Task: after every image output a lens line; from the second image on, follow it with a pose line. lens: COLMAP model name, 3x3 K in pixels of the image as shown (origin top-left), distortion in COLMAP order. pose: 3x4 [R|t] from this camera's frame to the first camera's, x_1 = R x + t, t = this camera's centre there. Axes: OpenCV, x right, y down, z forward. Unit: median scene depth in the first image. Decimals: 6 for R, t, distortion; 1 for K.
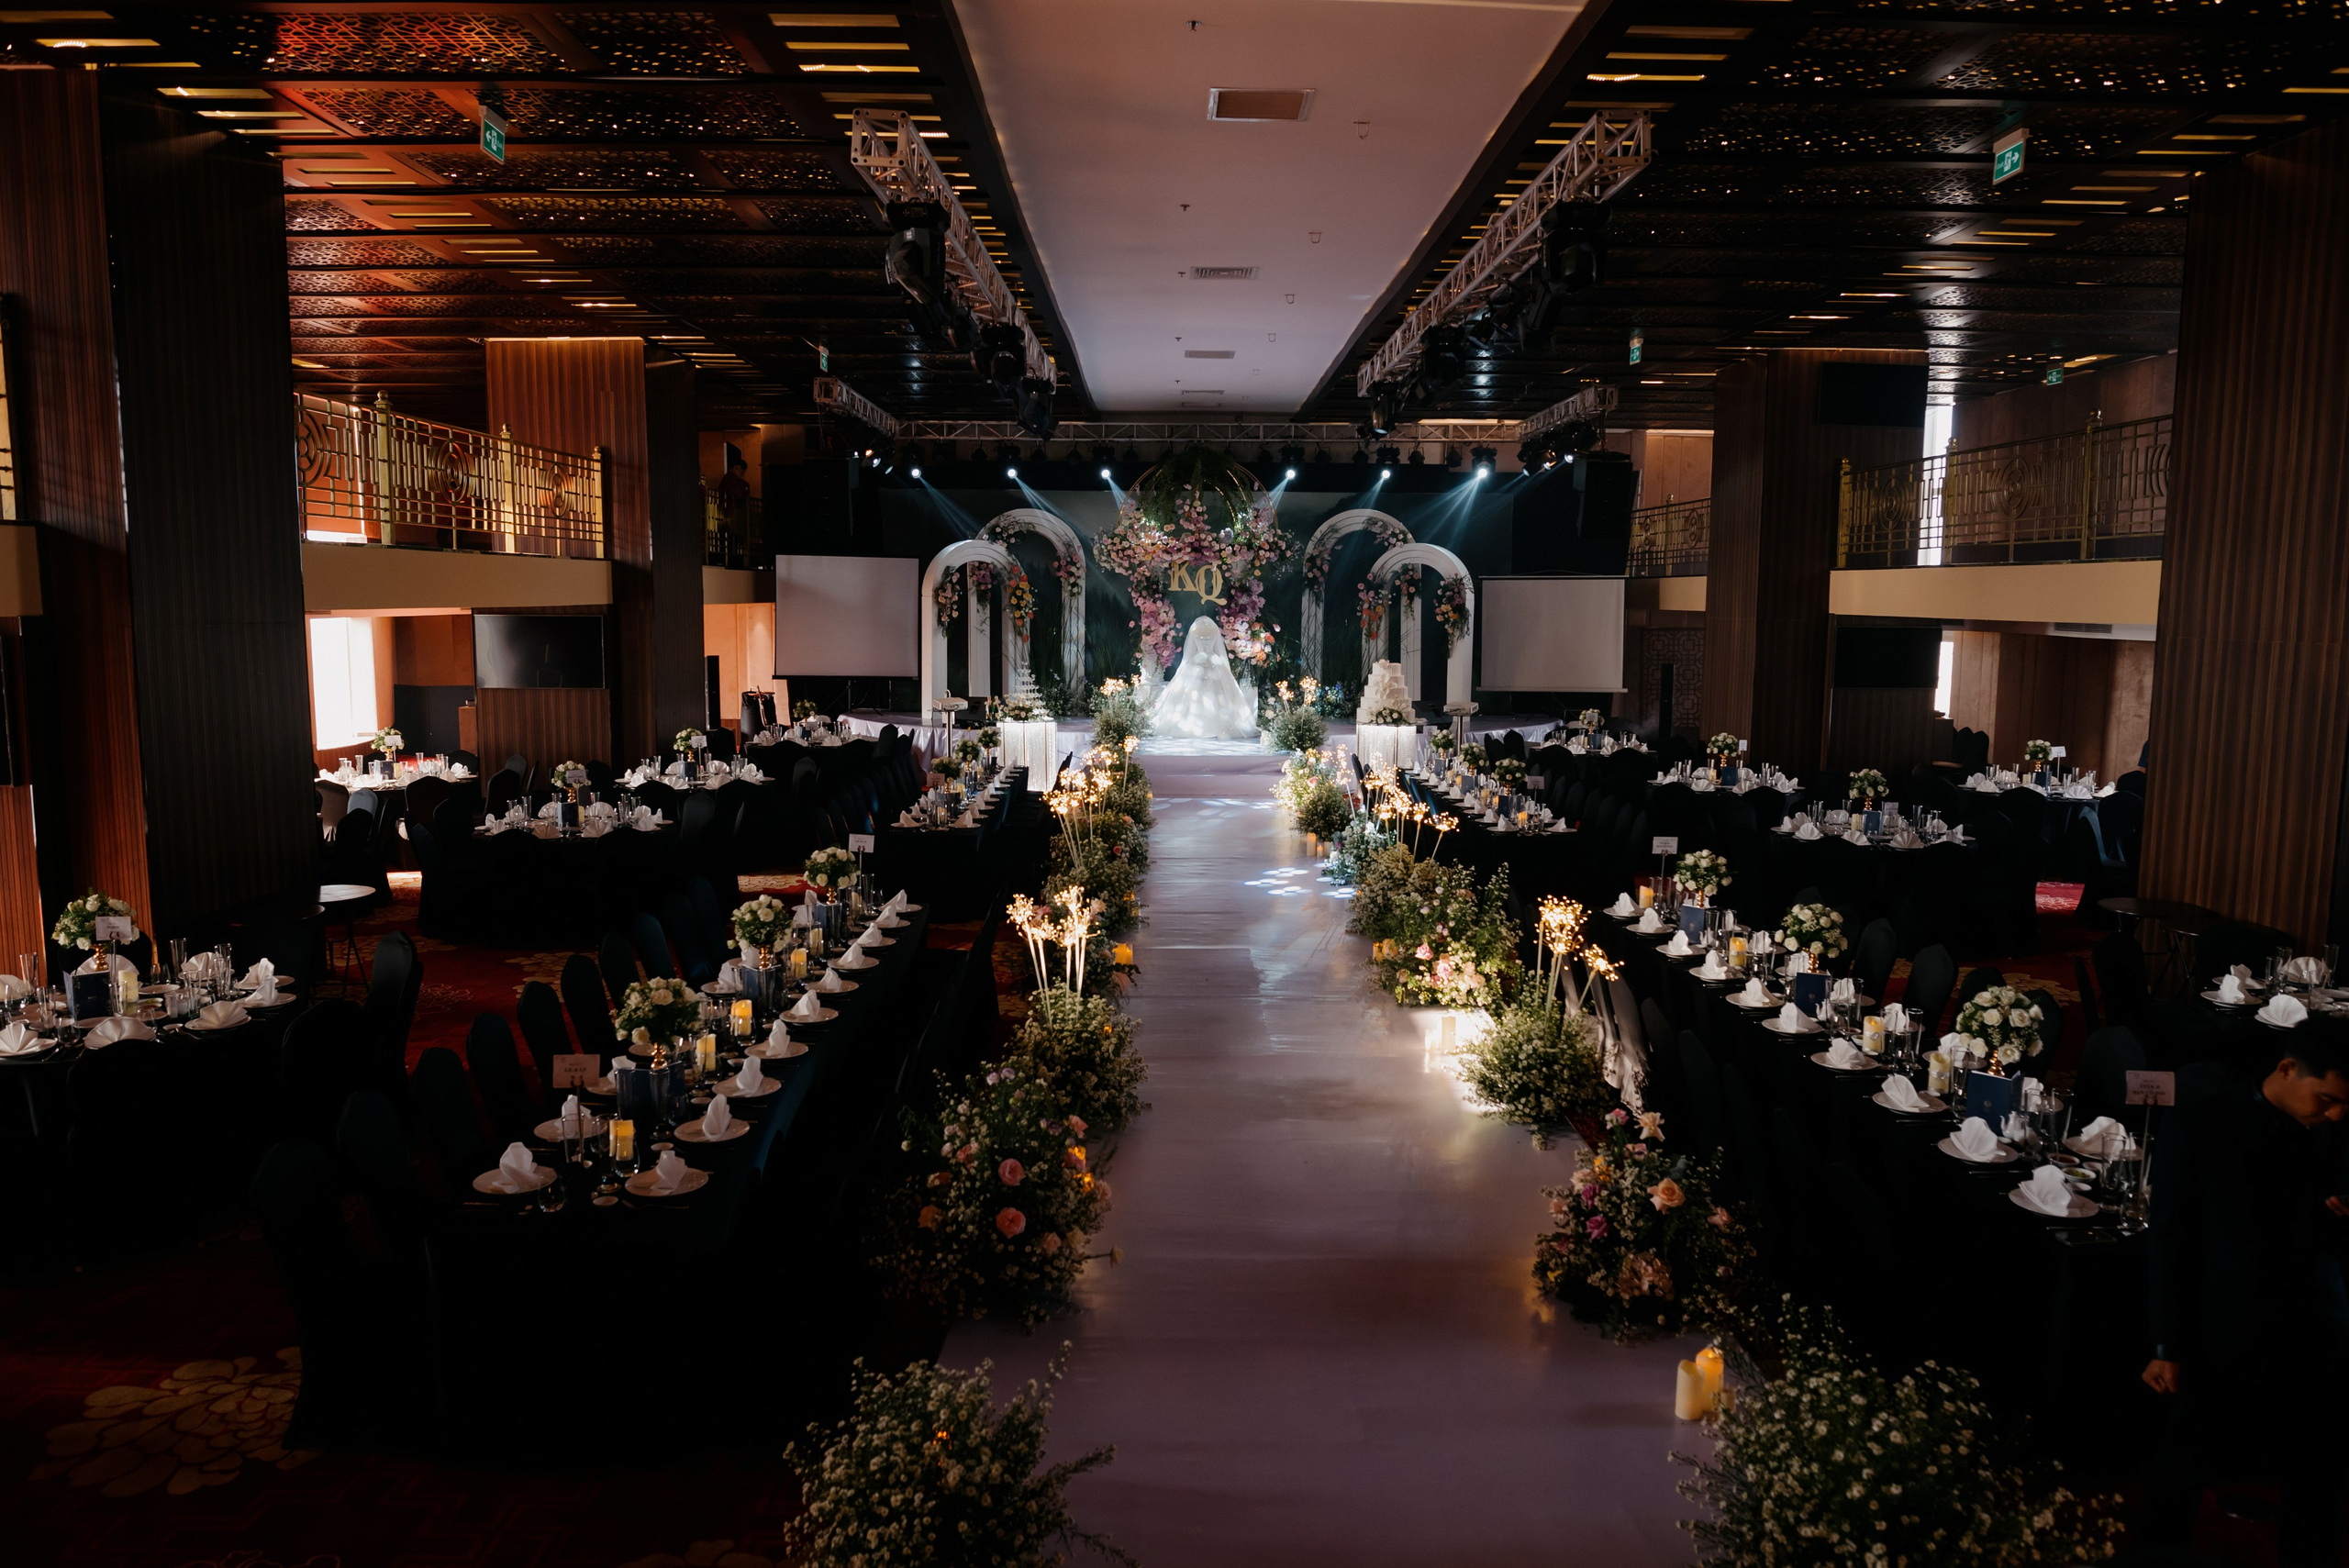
lens RADIAL K [[1623.2, 0, 1175.6], [0, 1623.2, 790.8], [0, 0, 1]] dist [-0.060250, 0.020163]
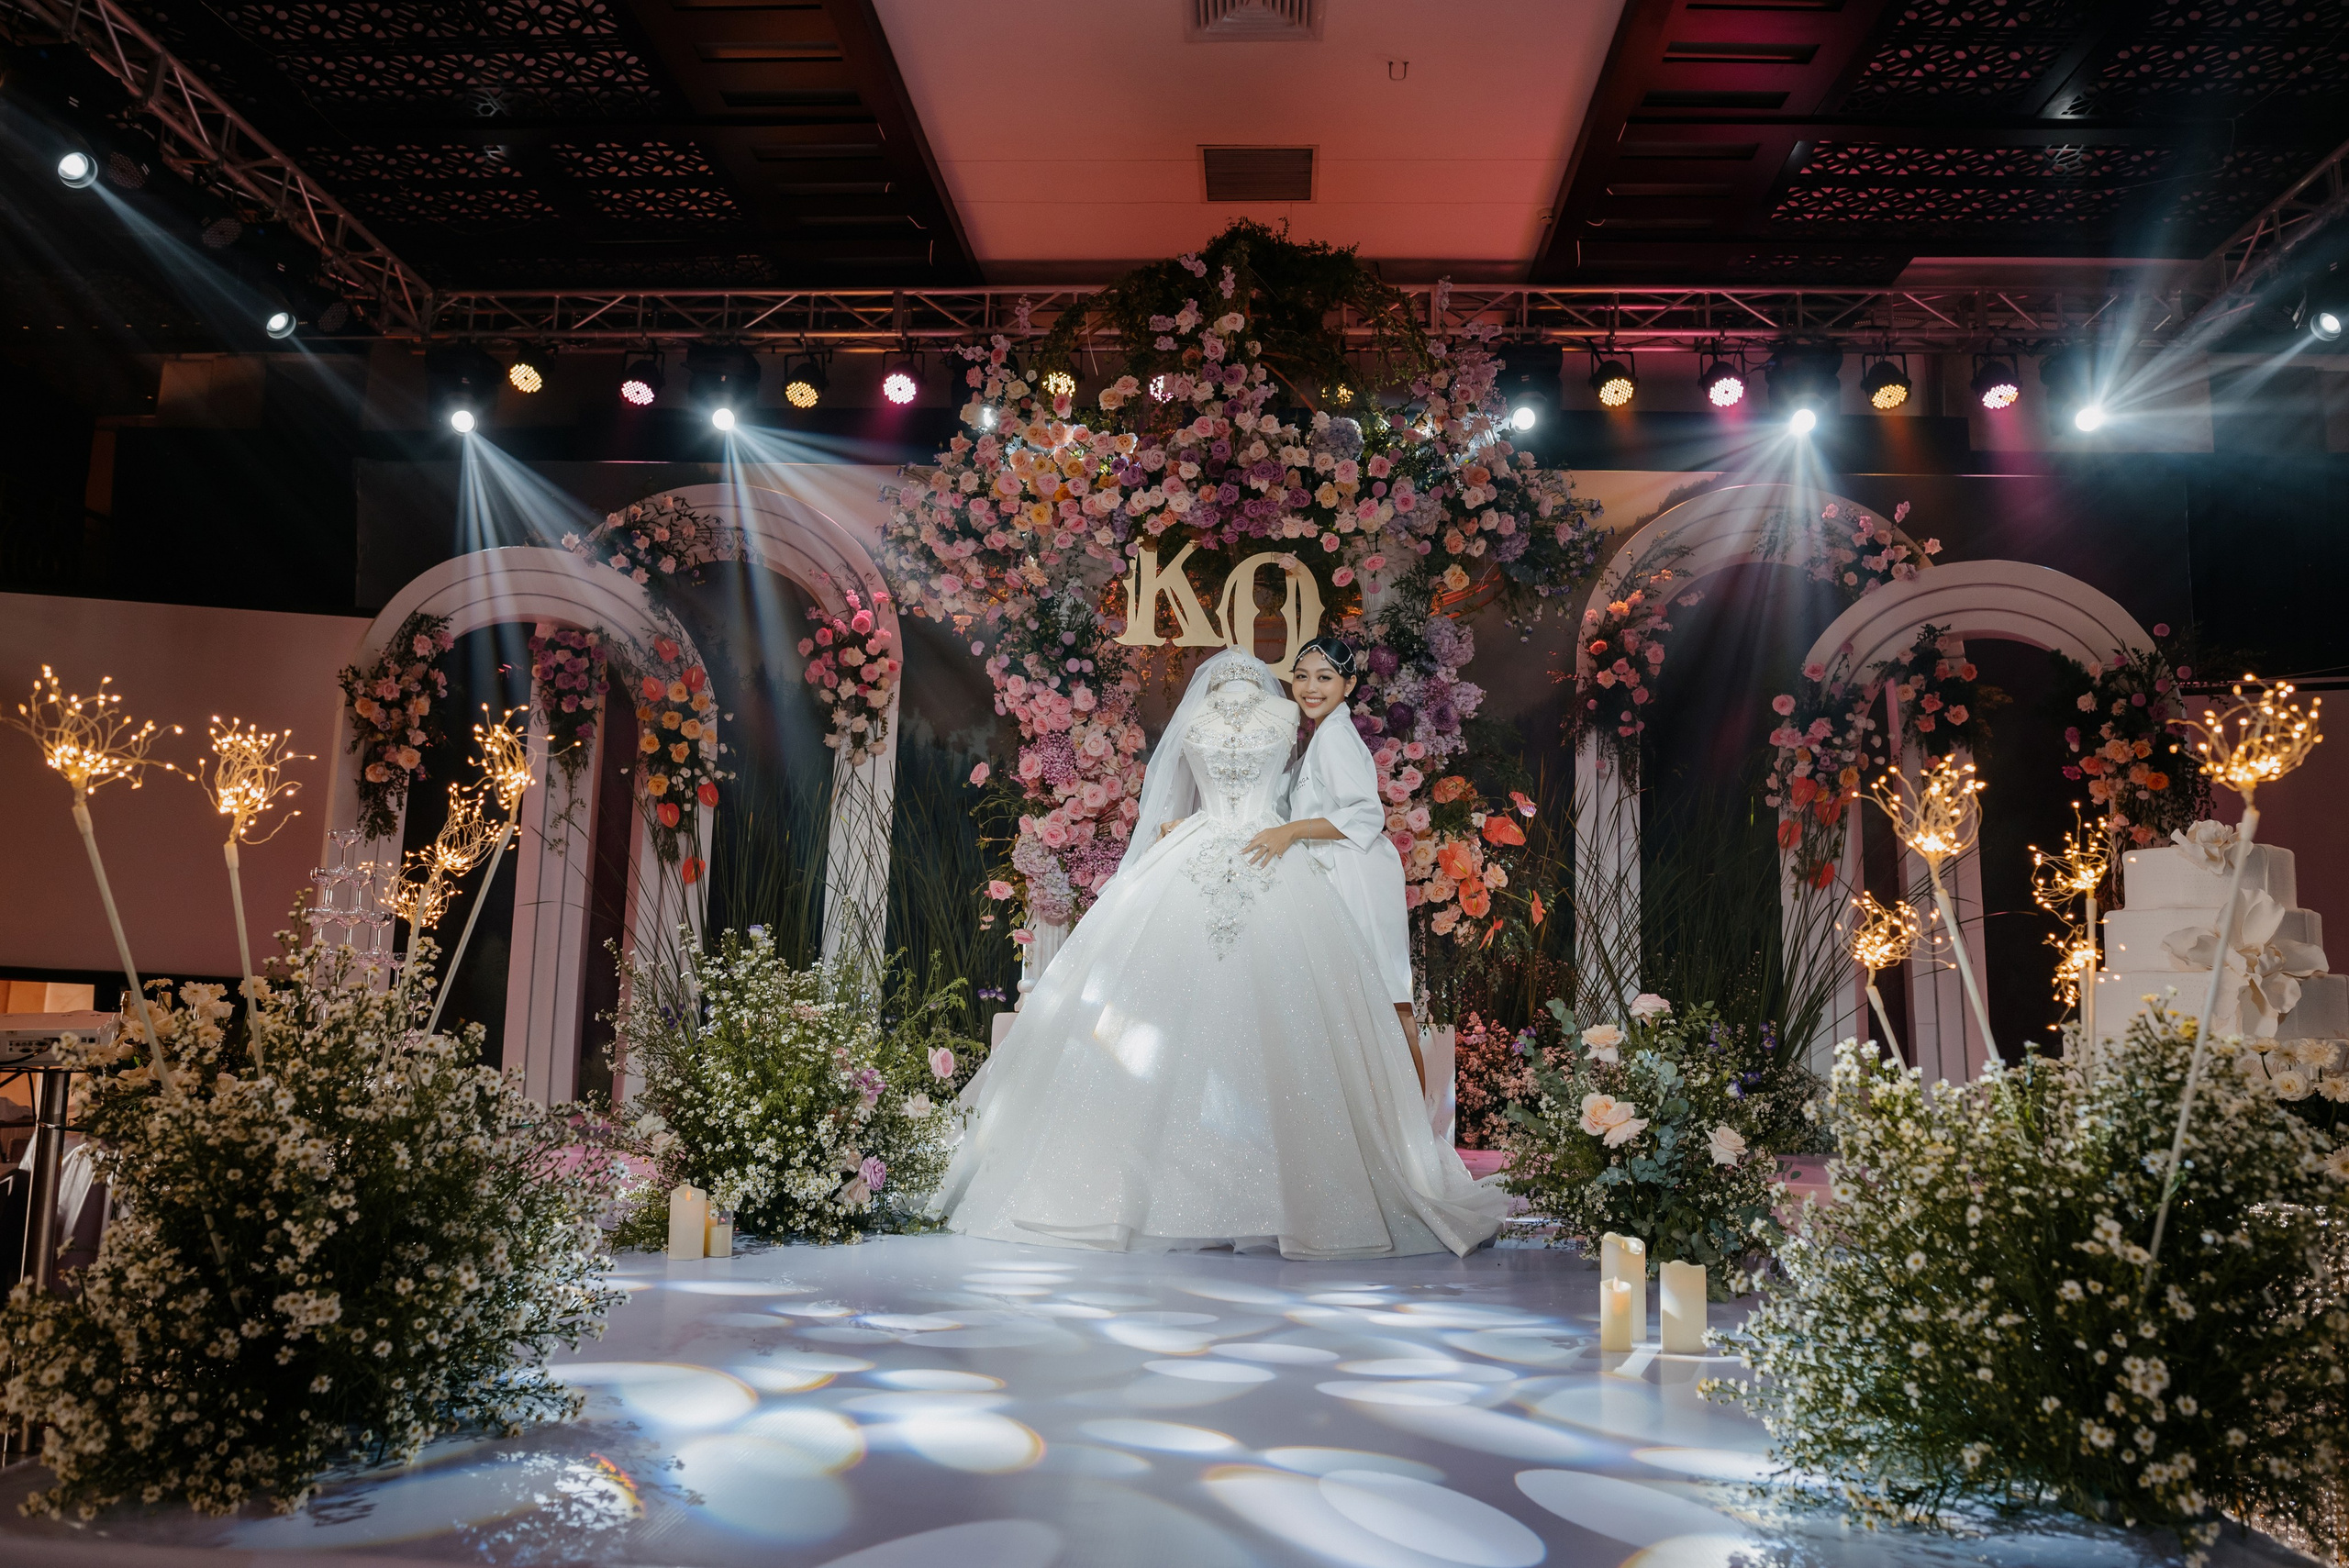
lens RADIAL K [[1623.2, 0, 1221.1], [0, 1623.2, 764.6], [0, 0, 1]] dist [-0.060250, 0.020163]
pose [[0.998523, 0.004406, -0.054154, 0.025434], [-0.018795, 0.963181, -0.268197, -0.032139], [0.050979, 0.268819, 0.961841, 0.713886]]
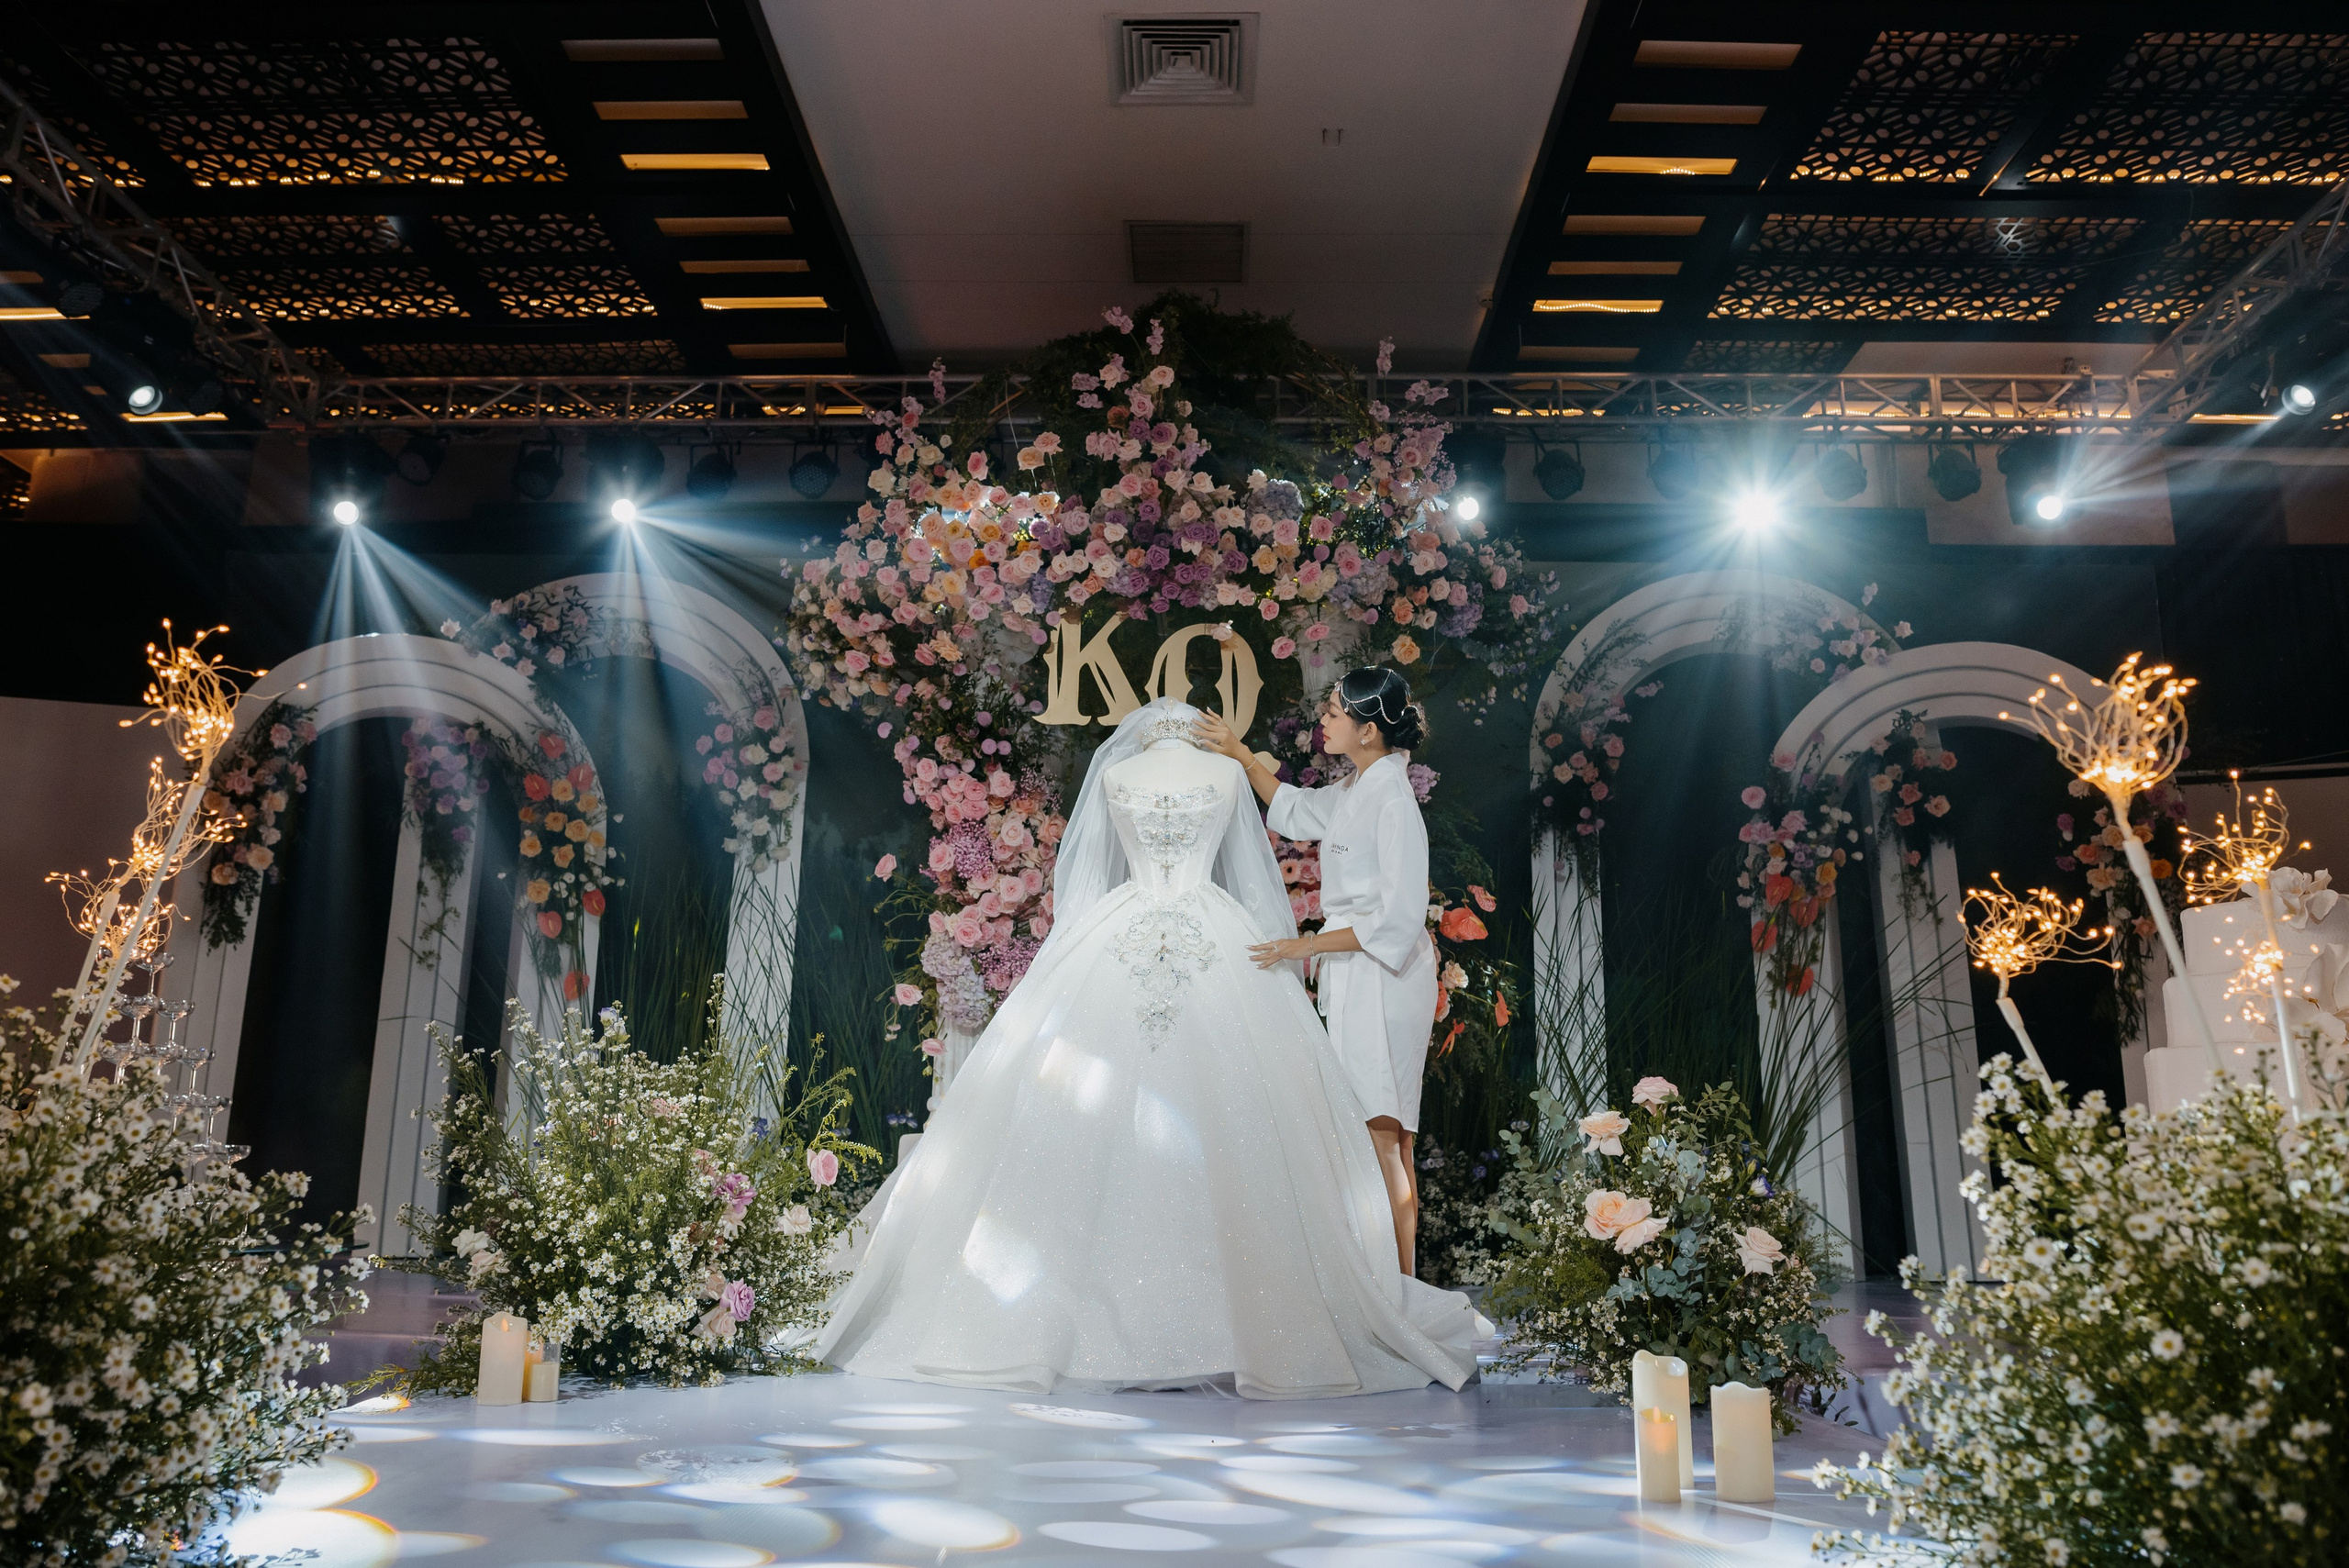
lens RADIAL K [[1623.2, 0, 1183.3], [0, 1623.2, 780.9], [0, 0, 1]] dist [-0.060250, 0.020163]
pose [[0.999384, -0.006373, -0.034506, 0.024219], [-0.006061, 0.937238, -0.348637, -0.029569], [0.034563, 0.348632, 0.936622, 0.737982]]
